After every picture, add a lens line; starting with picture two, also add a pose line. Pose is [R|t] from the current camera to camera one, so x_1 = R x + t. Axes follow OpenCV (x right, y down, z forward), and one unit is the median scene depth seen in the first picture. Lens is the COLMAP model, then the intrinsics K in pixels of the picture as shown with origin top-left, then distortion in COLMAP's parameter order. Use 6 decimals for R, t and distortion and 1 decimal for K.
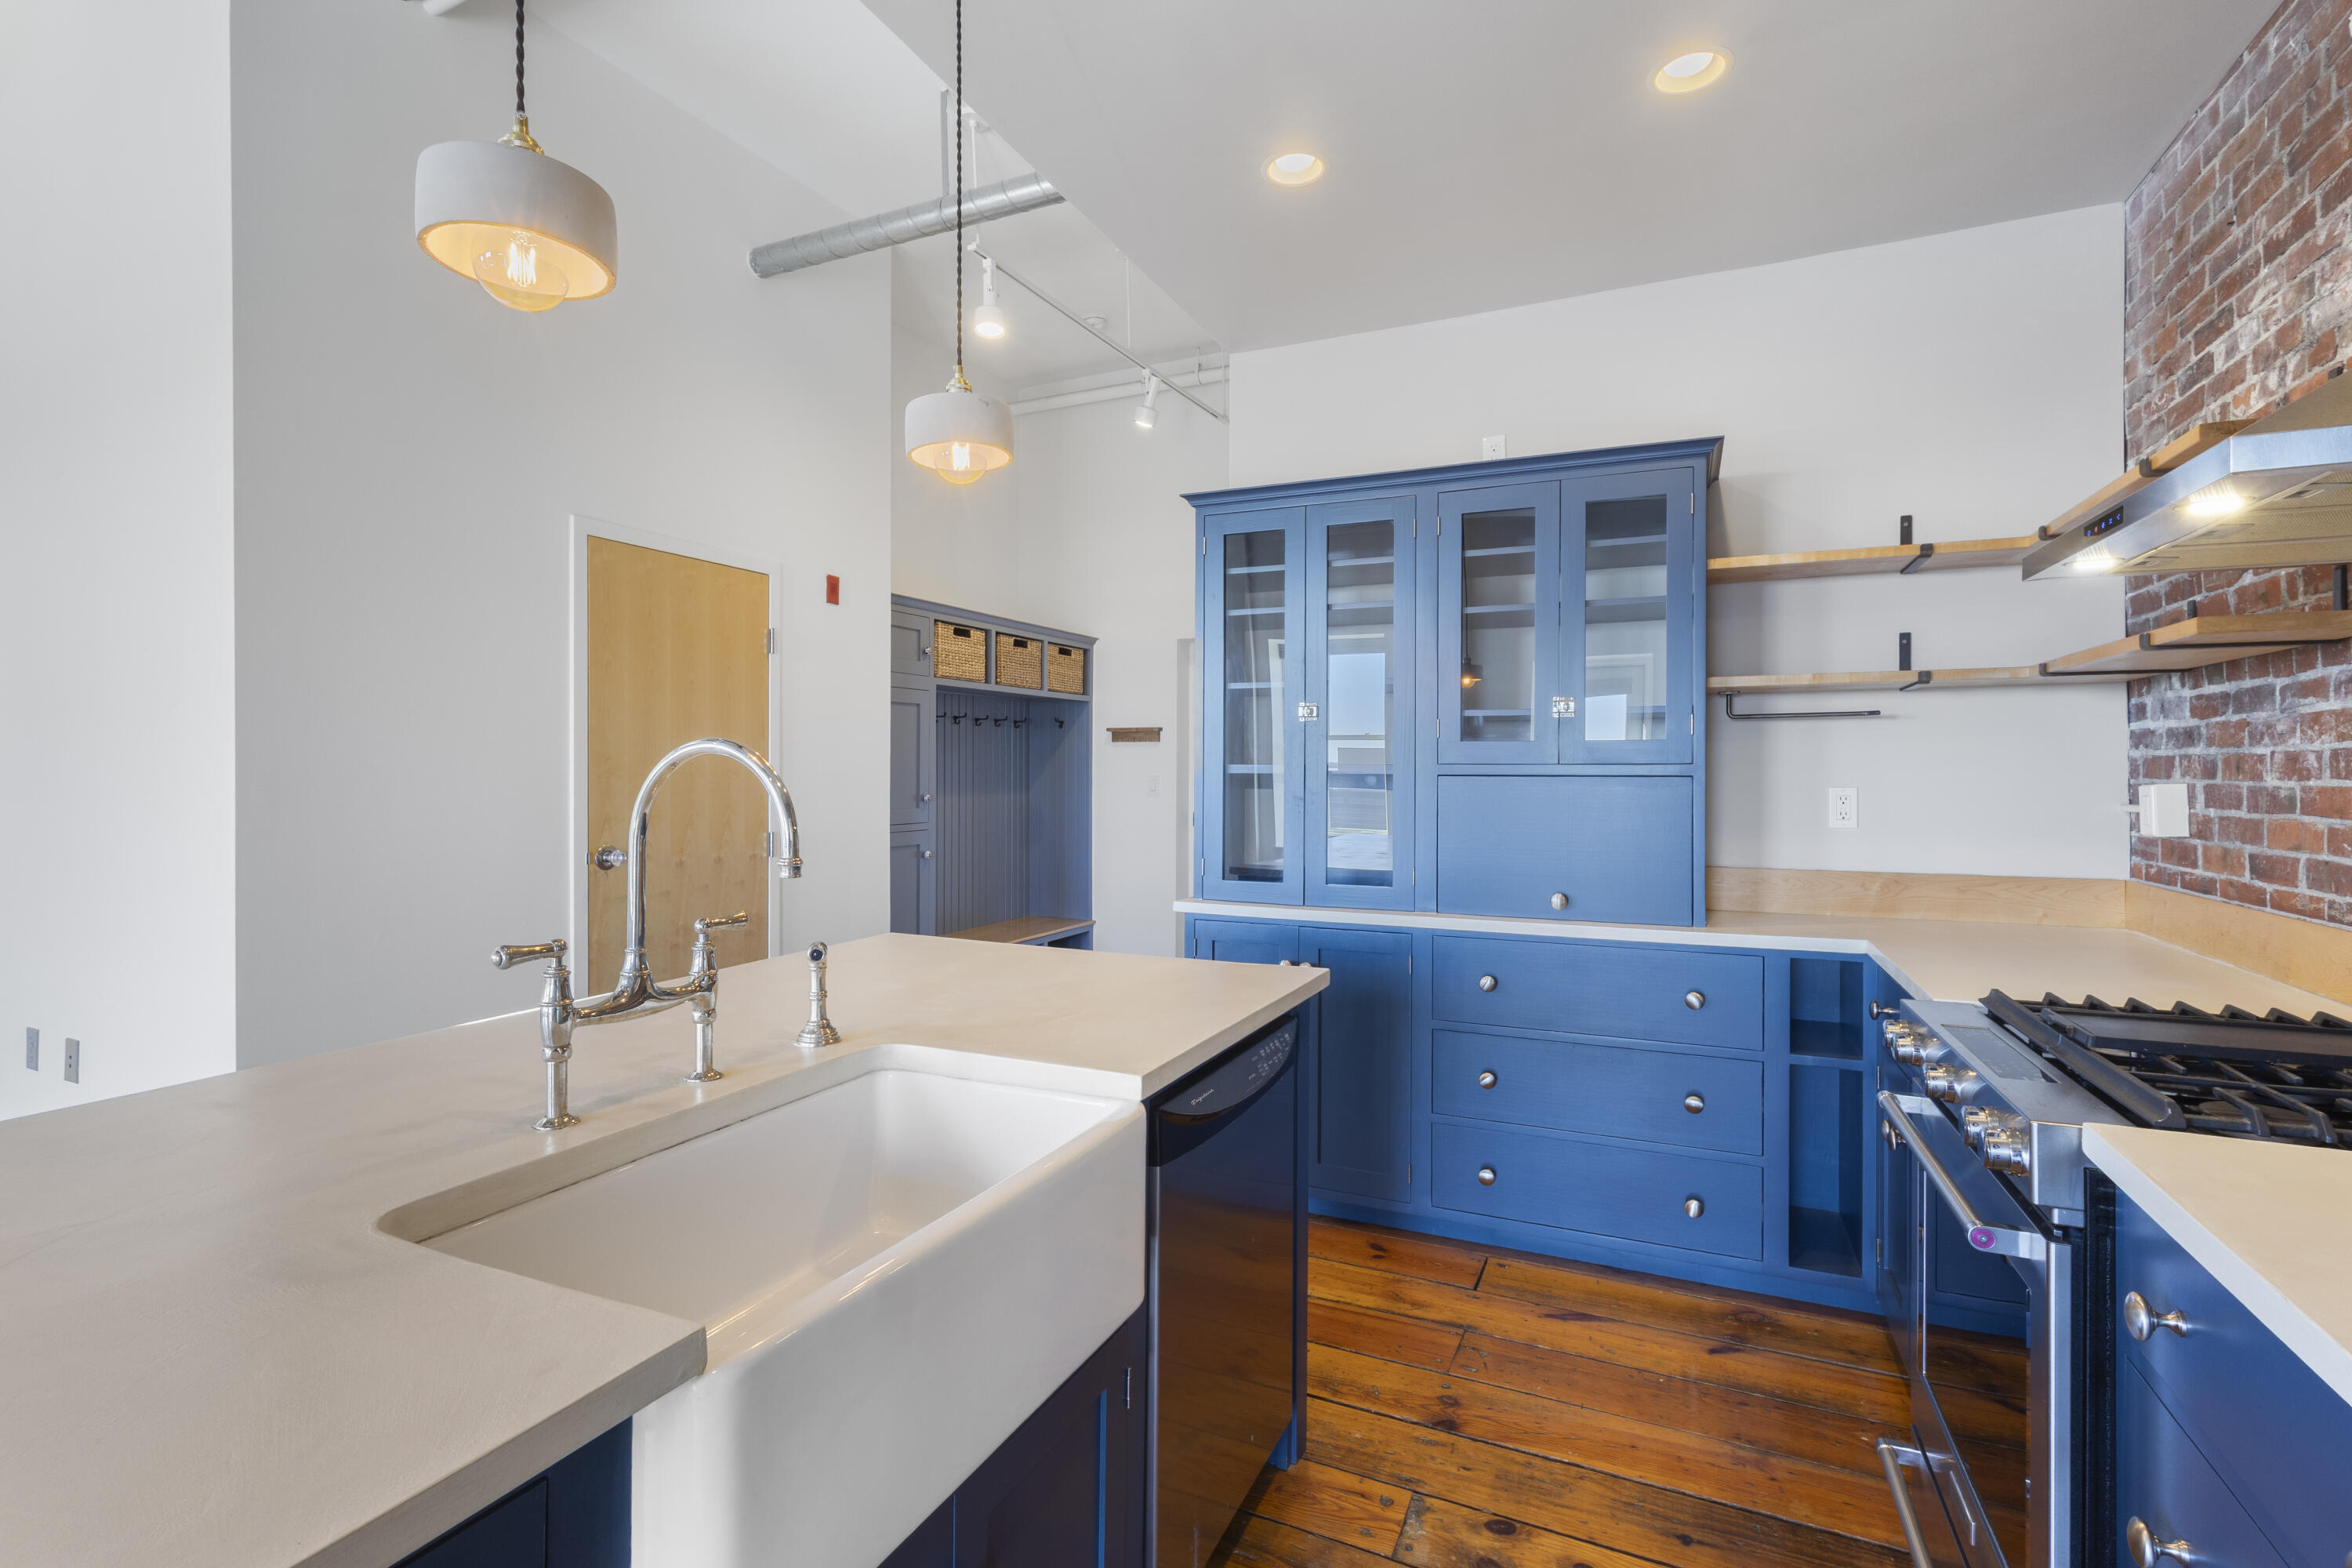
lens RADIAL K [[1091.4, 0, 1174.9], [0, 1091.4, 777.7], [0, 0, 1]] dist [0.004558, 0.001105]
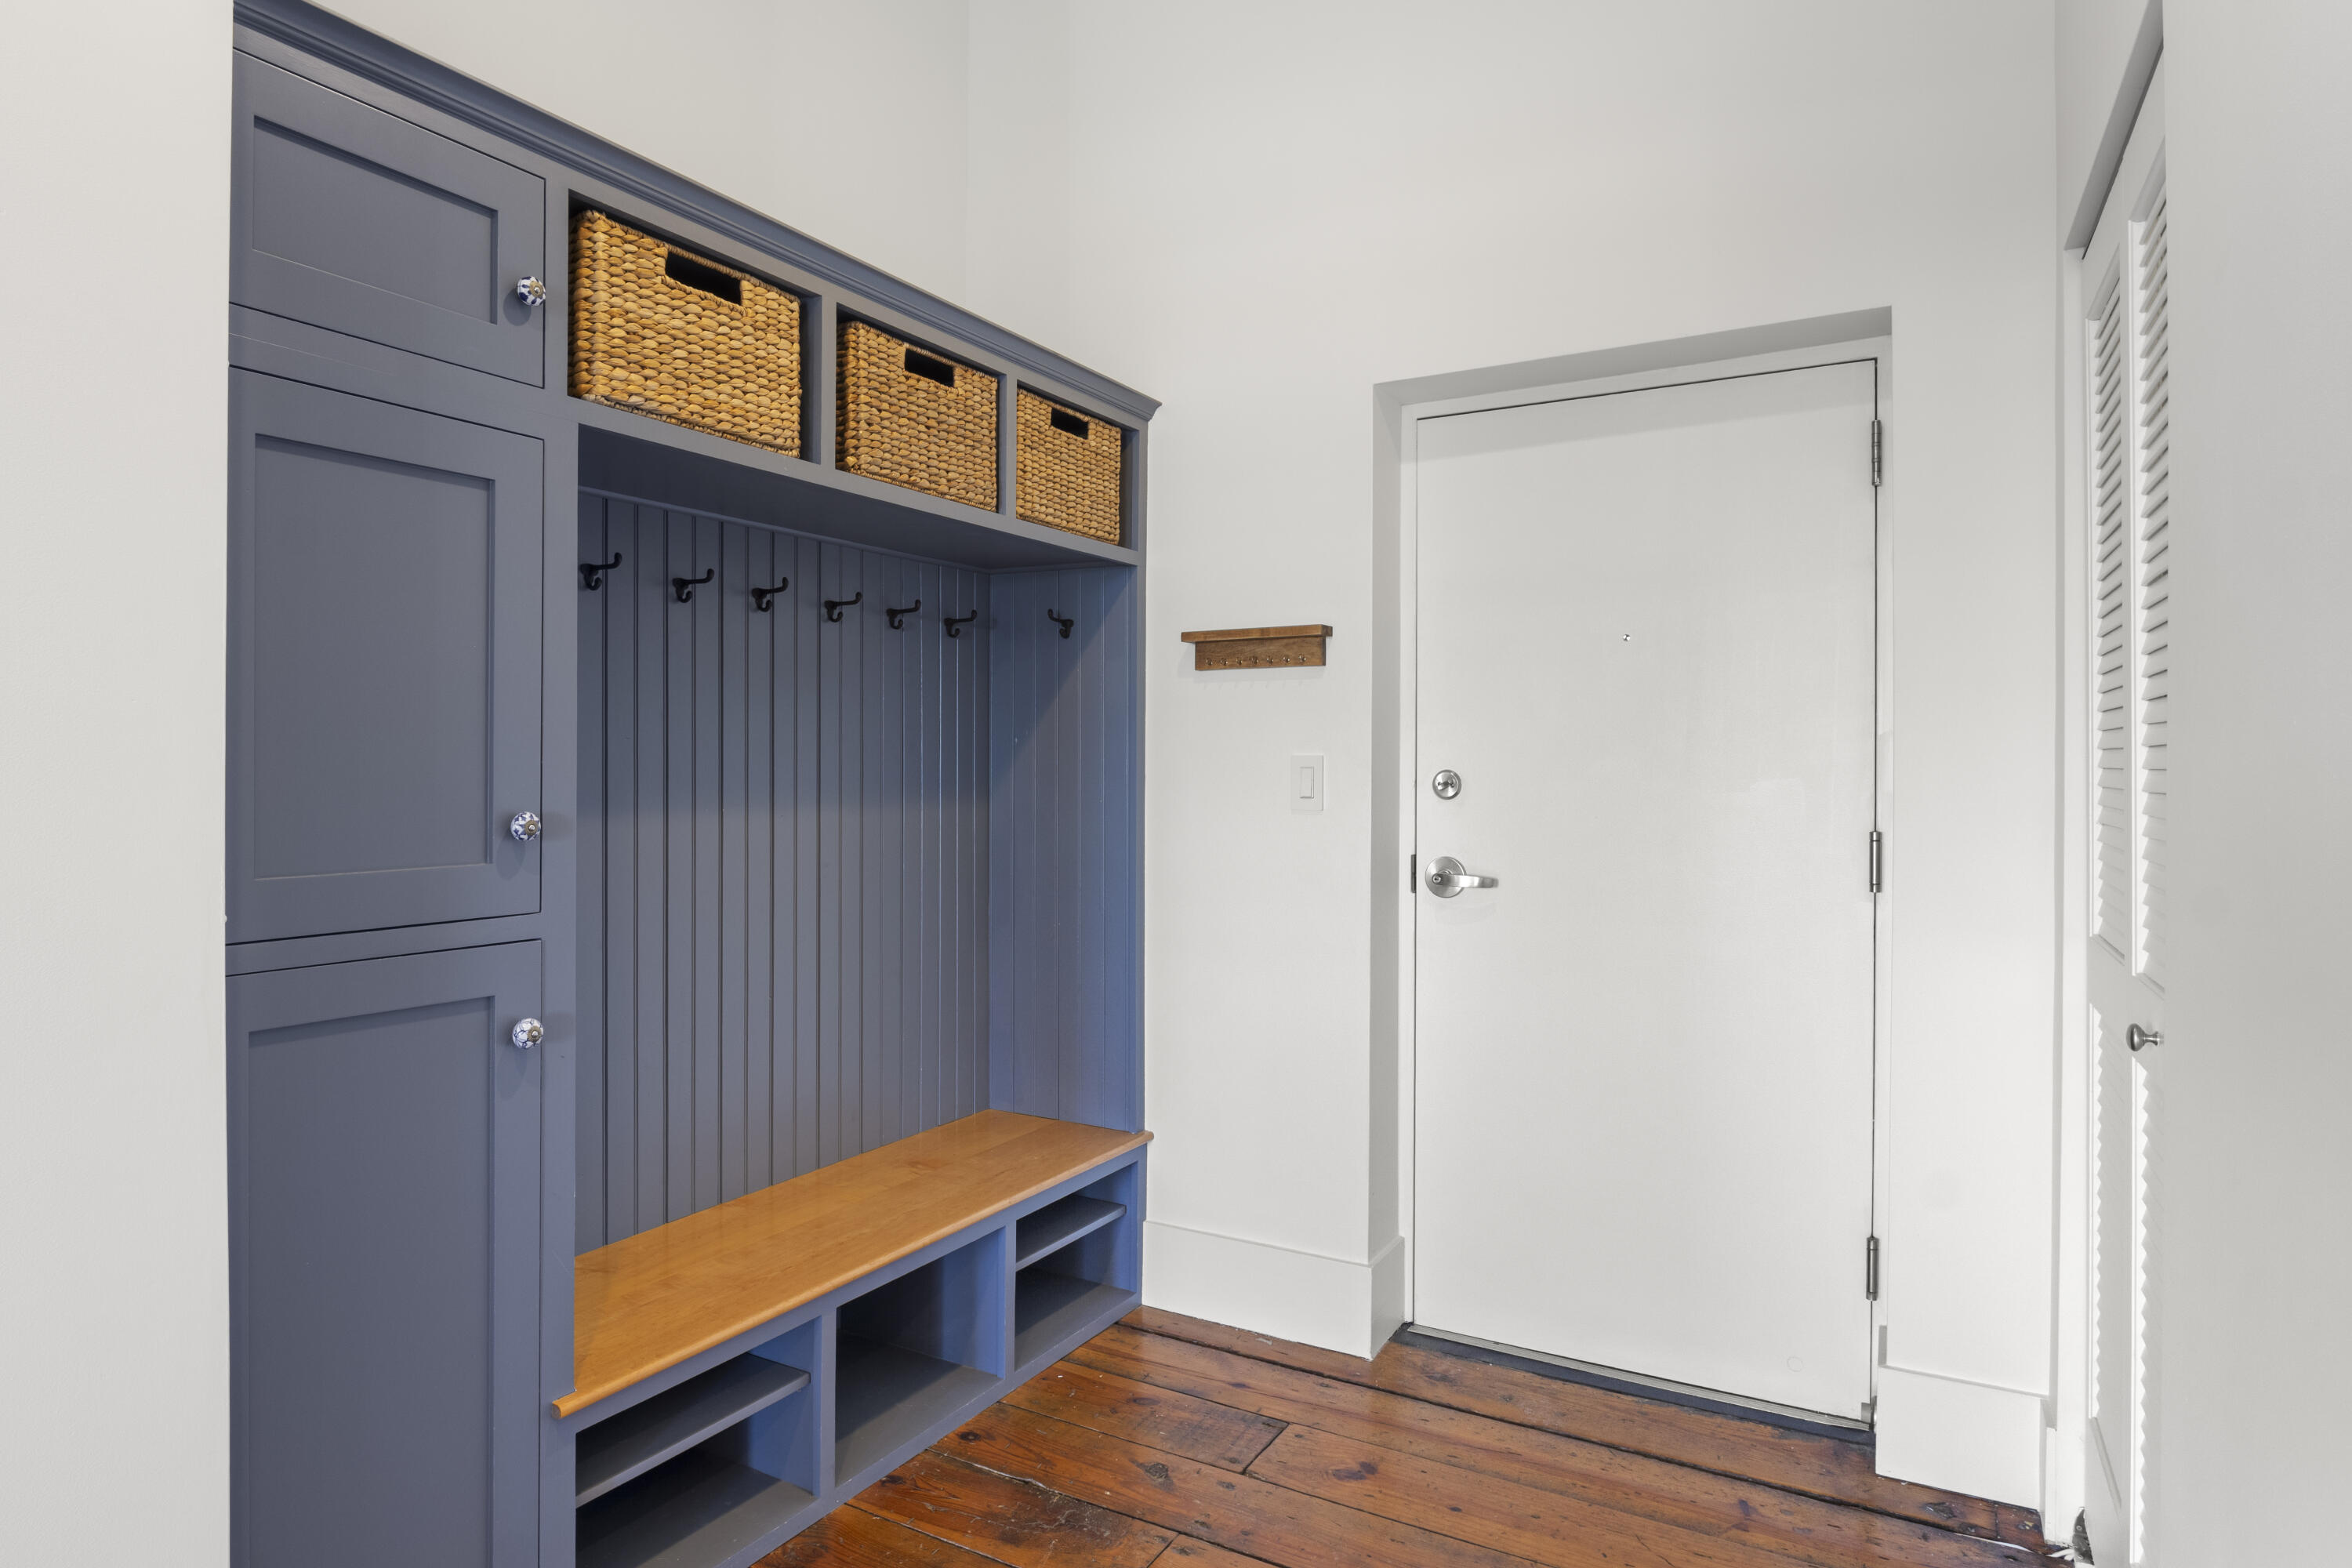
lens RADIAL K [[1321.1, 0, 1174.4], [0, 1321.1, 774.1], [0, 0, 1]] dist [-0.001580, -0.000069]
pose [[0.997421, 0.000360, -0.071775, -0.067261], [-0.000597, 0.999994, -0.003278, 0.011014], [0.071774, 0.003312, 0.997415, 1.133933]]
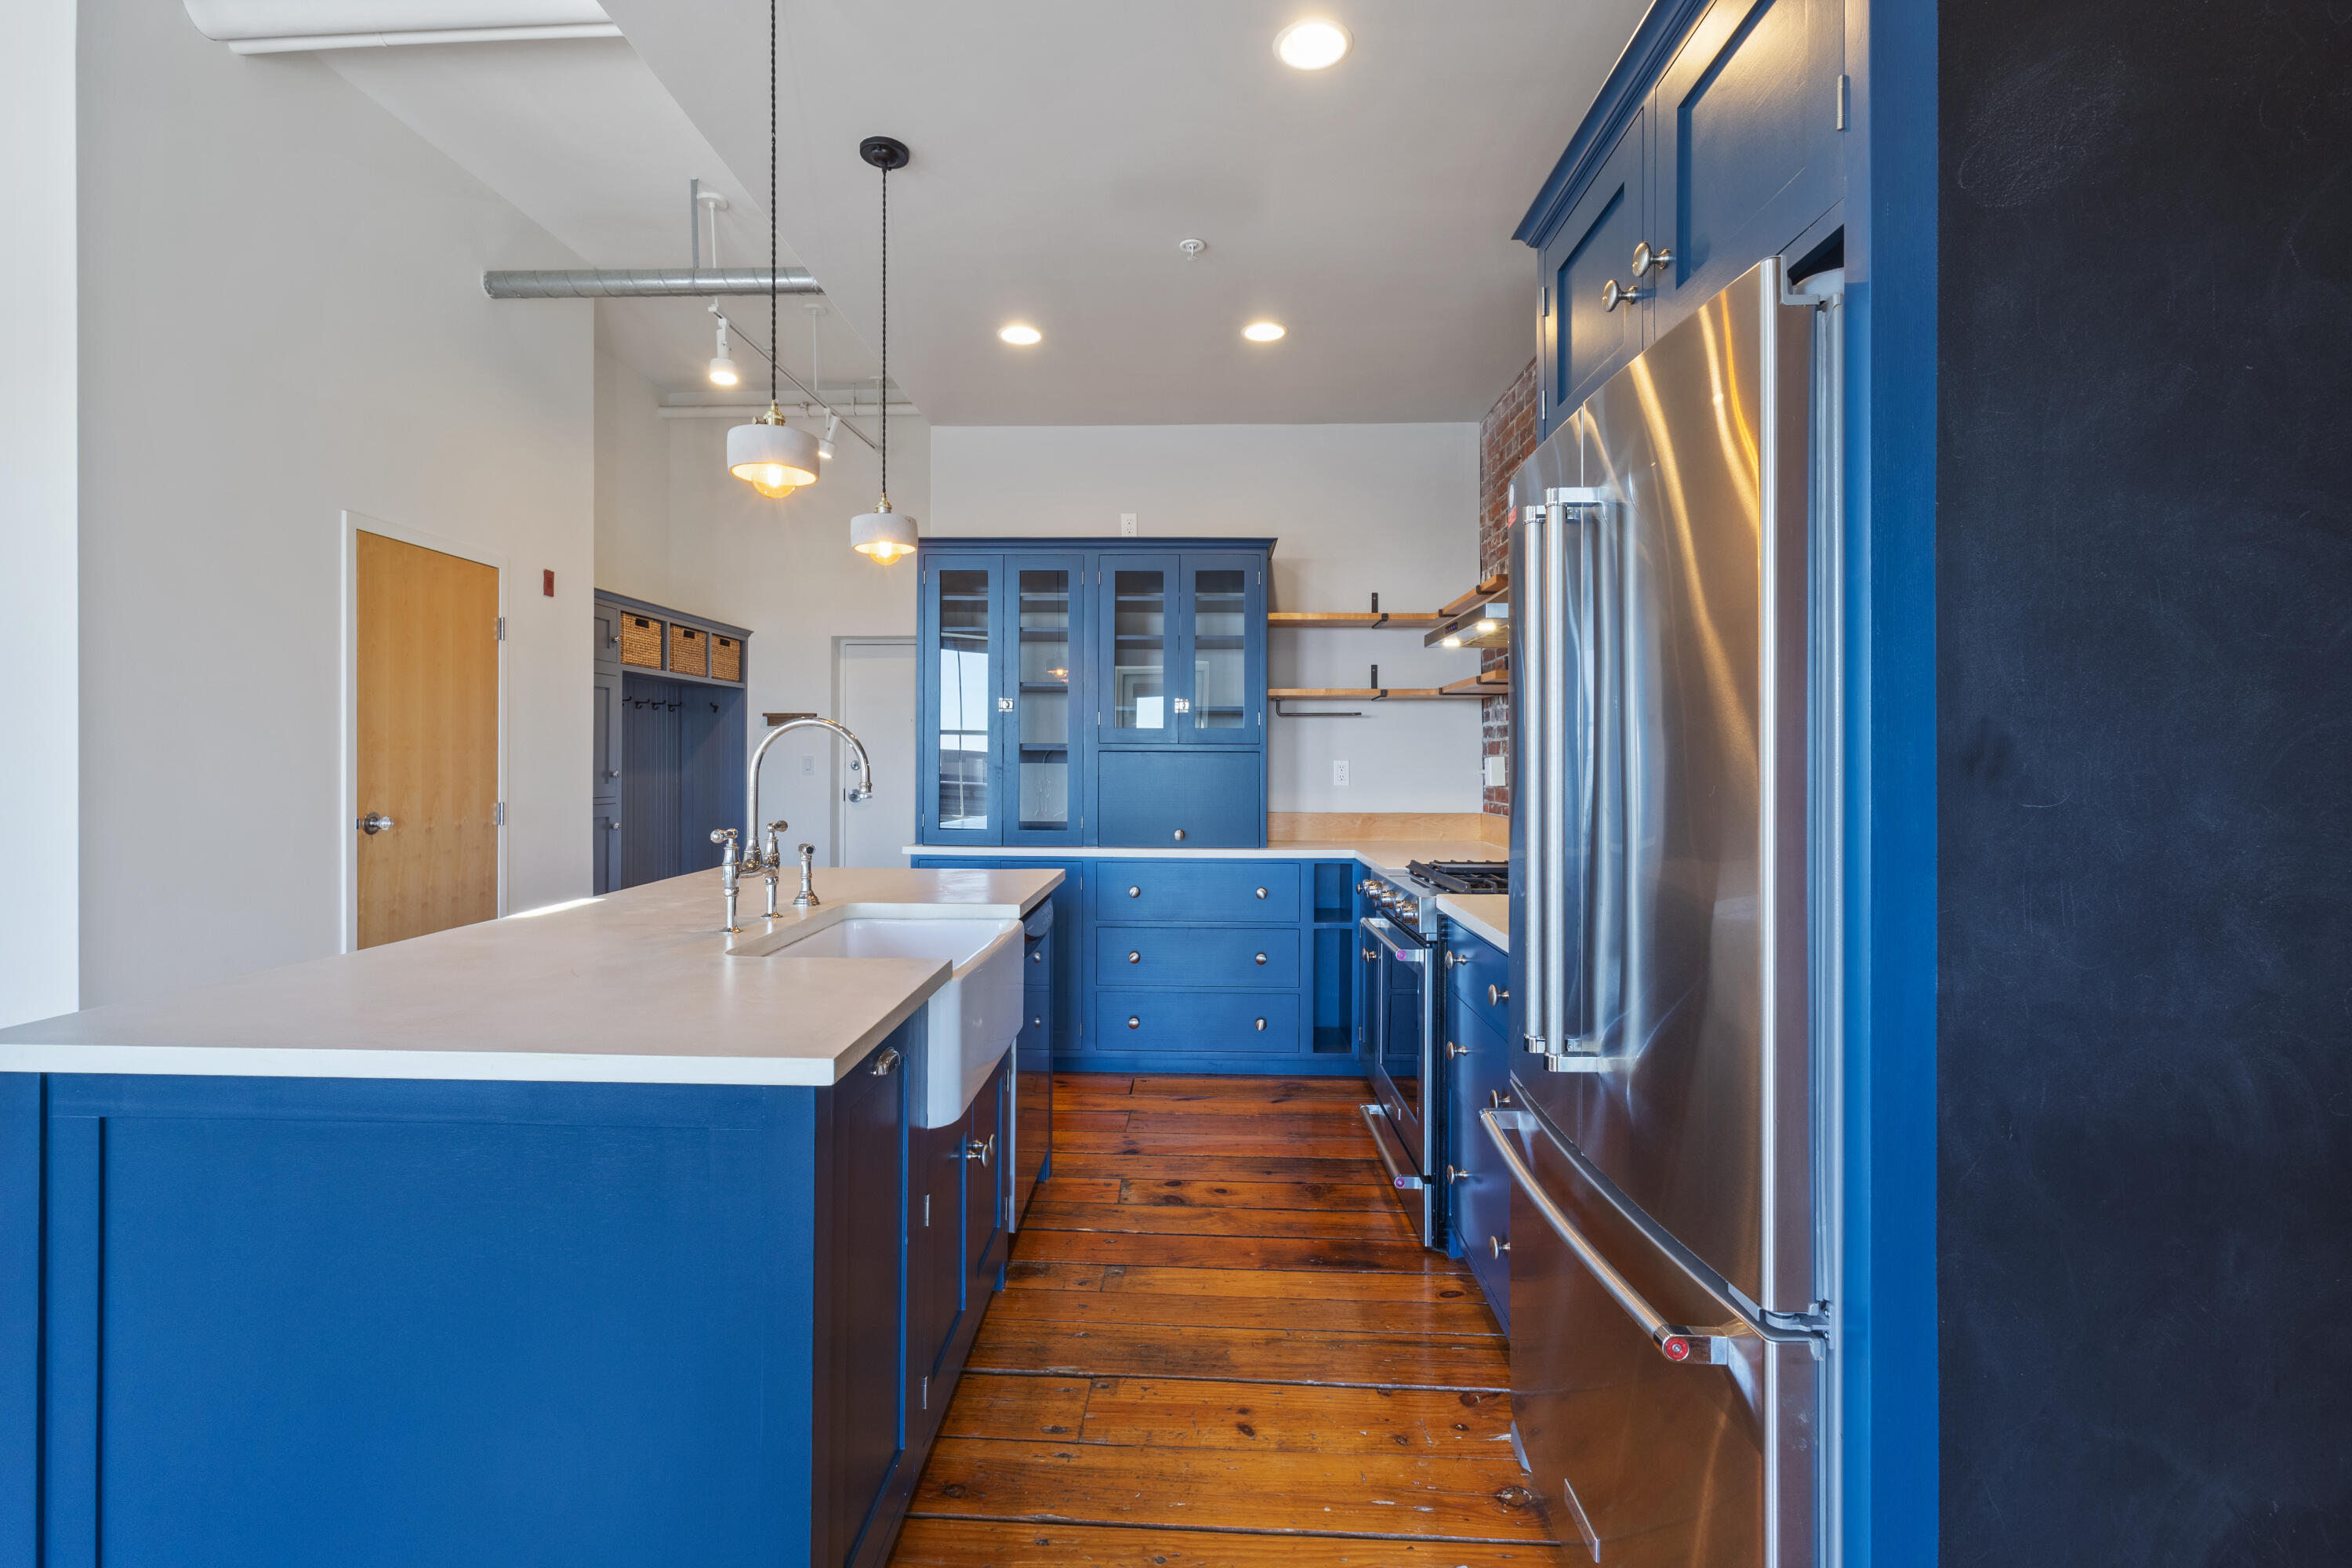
lens RADIAL K [[1091.4, 0, 1160.1], [0, 1091.4, 763.0], [0, 0, 1]] dist [0.004558, 0.001105]
pose [[0.924085, 0.001883, 0.382182, -0.236208], [-0.000573, 0.999994, -0.003544, 0.018282], [-0.382187, 0.003056, 0.924080, -0.361798]]
